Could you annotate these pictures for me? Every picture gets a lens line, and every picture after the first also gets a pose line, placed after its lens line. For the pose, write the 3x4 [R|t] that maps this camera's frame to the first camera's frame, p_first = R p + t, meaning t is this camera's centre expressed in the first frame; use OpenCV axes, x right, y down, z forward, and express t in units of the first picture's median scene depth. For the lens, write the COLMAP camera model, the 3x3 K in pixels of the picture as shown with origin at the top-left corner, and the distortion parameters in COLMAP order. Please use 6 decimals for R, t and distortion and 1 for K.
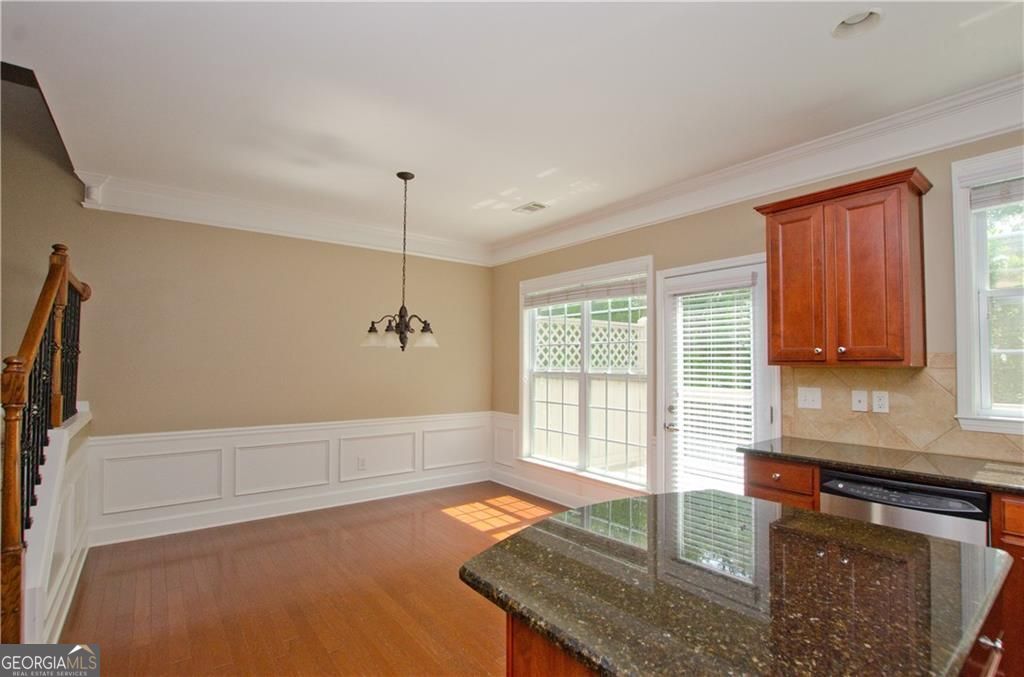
lens RADIAL K [[480.5, 0, 509.7], [0, 480.5, 351.0], [0, 0, 1]] dist [-0.004391, 0.000170]
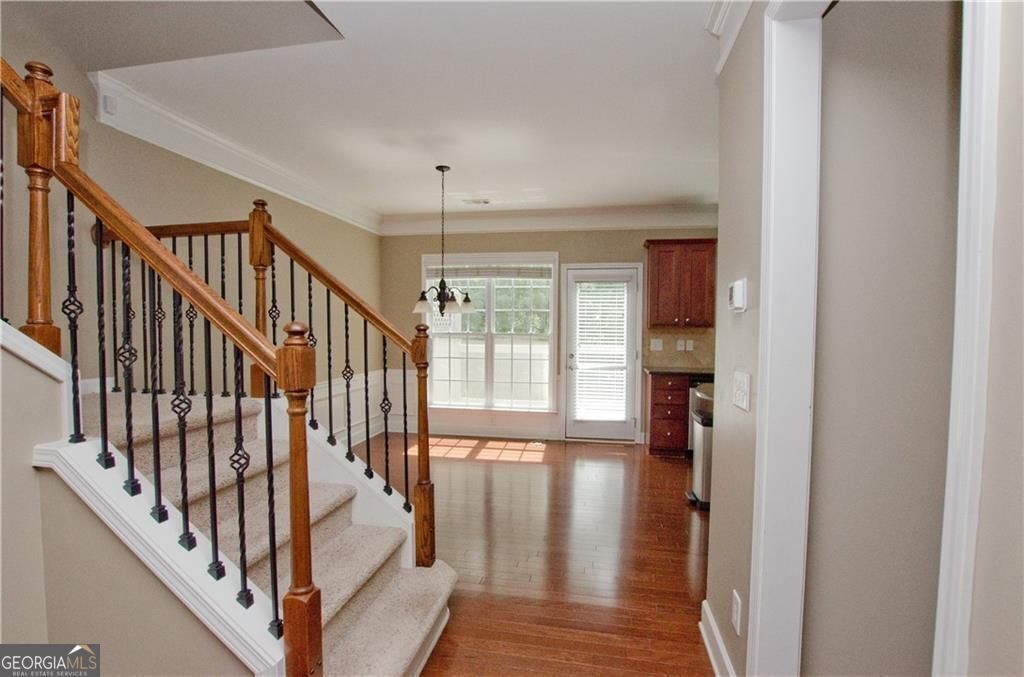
lens RADIAL K [[494.8, 0, 506.9], [0, 494.8, 353.0], [0, 0, 1]] dist [-0.030088, 0.001541]
pose [[0.747439, -0.036736, 0.663314, -0.922600], [-0.018243, 0.996958, 0.075772, -0.005460], [-0.664080, -0.068736, 0.744496, -0.043639]]
